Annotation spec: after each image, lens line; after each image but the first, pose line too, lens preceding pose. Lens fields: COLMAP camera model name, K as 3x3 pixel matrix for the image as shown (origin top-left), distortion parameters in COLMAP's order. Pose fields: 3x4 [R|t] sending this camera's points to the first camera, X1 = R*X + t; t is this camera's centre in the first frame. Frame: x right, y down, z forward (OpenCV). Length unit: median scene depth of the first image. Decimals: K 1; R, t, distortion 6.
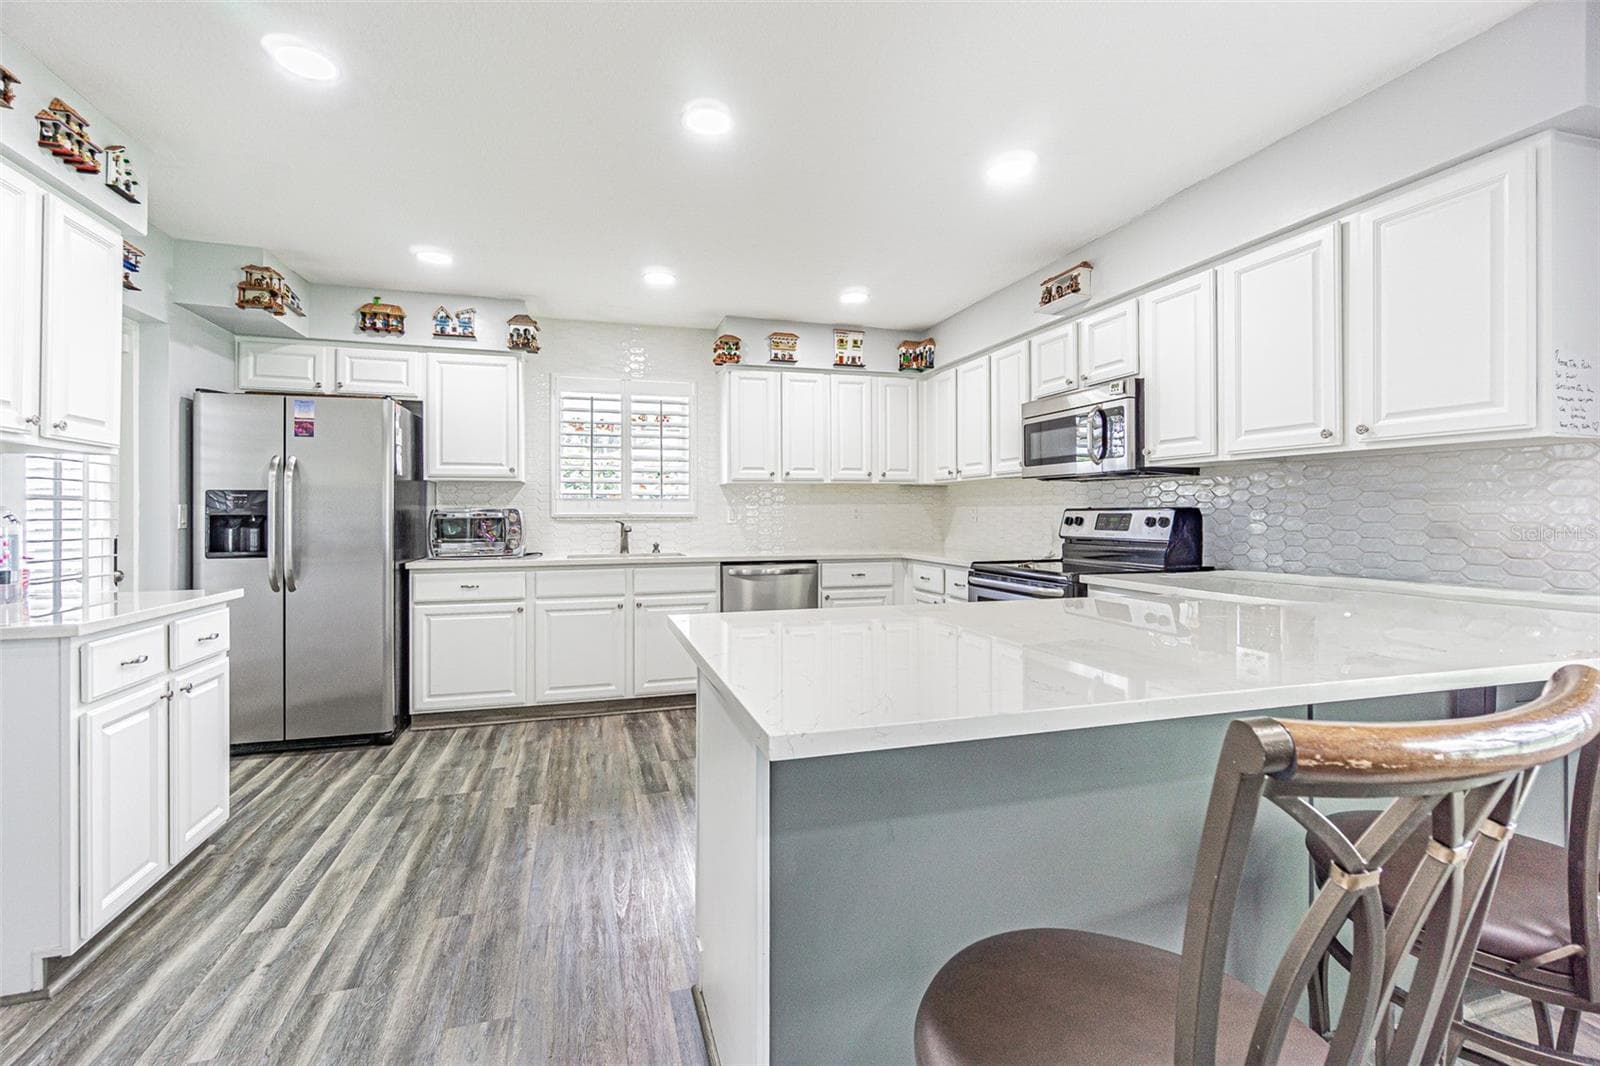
lens RADIAL K [[702.6, 0, 793.3], [0, 702.6, 515.8], [0, 0, 1]] dist [-0.000164, 0.000164]
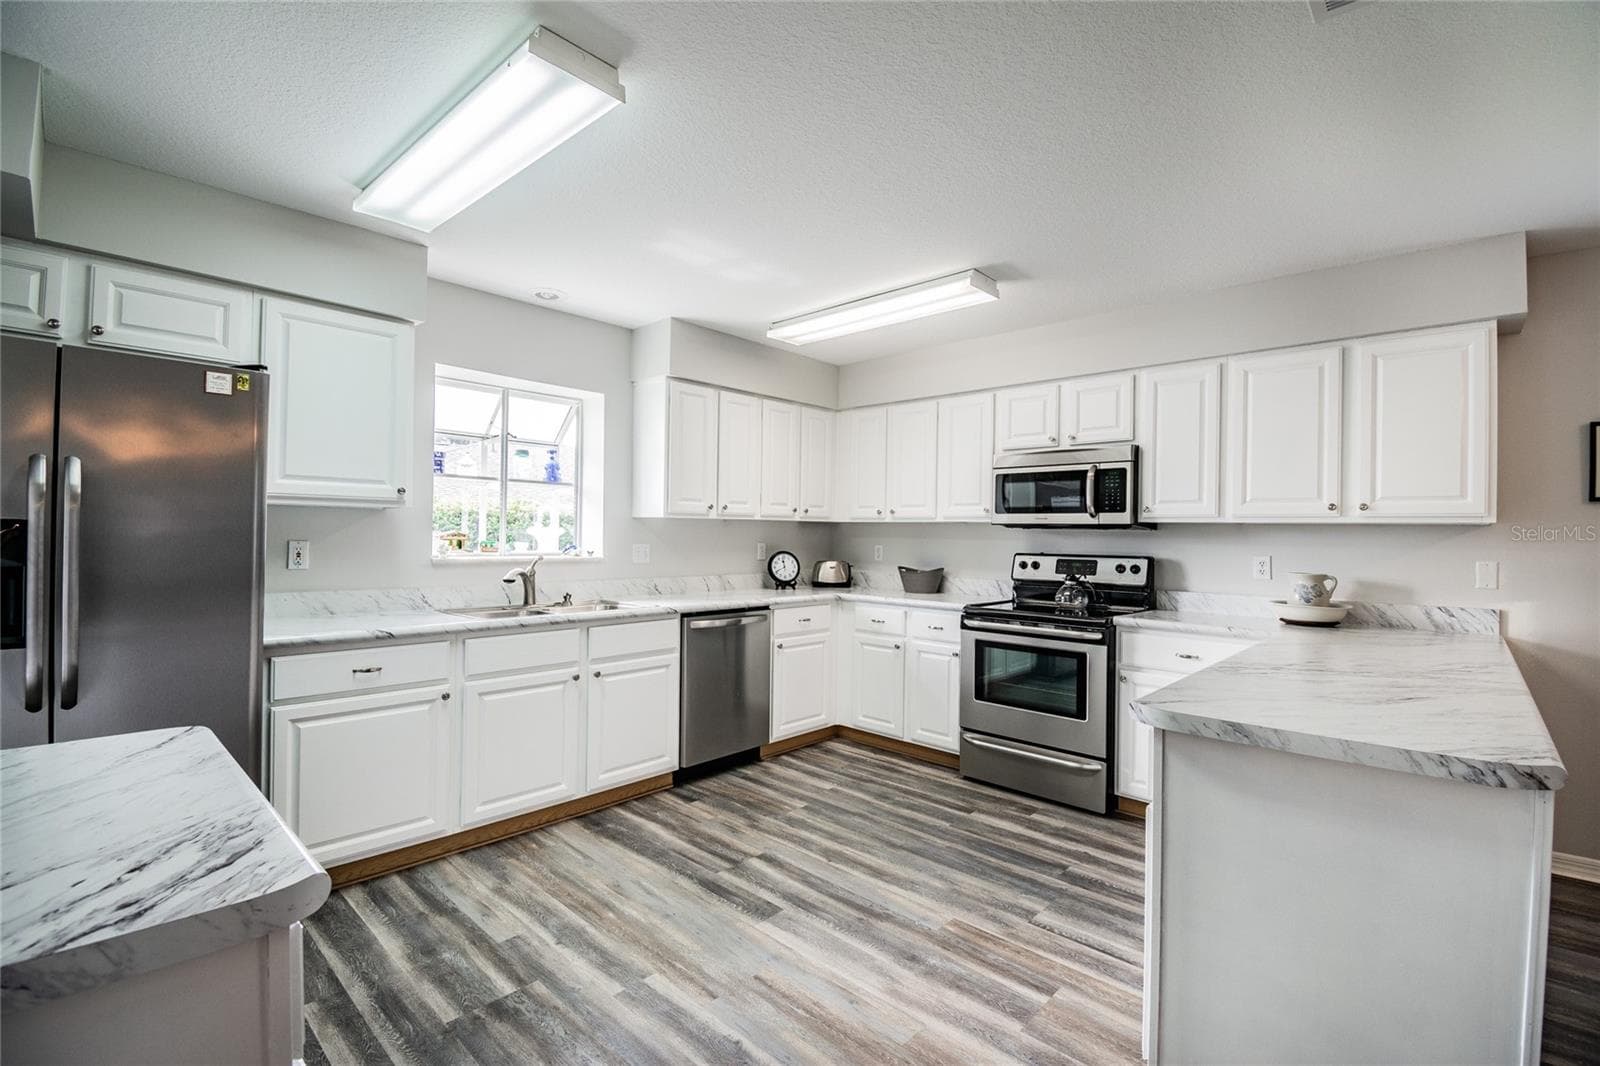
lens RADIAL K [[718.3, 0, 824.0], [0, 718.3, 533.3], [0, 0, 1]] dist [0.026650, -0.028624]
pose [[0.855199, 0.016630, 0.518033, -0.462515], [-0.015598, 0.999858, -0.006349, -0.030058], [-0.518065, -0.002650, 0.855337, 0.212913]]
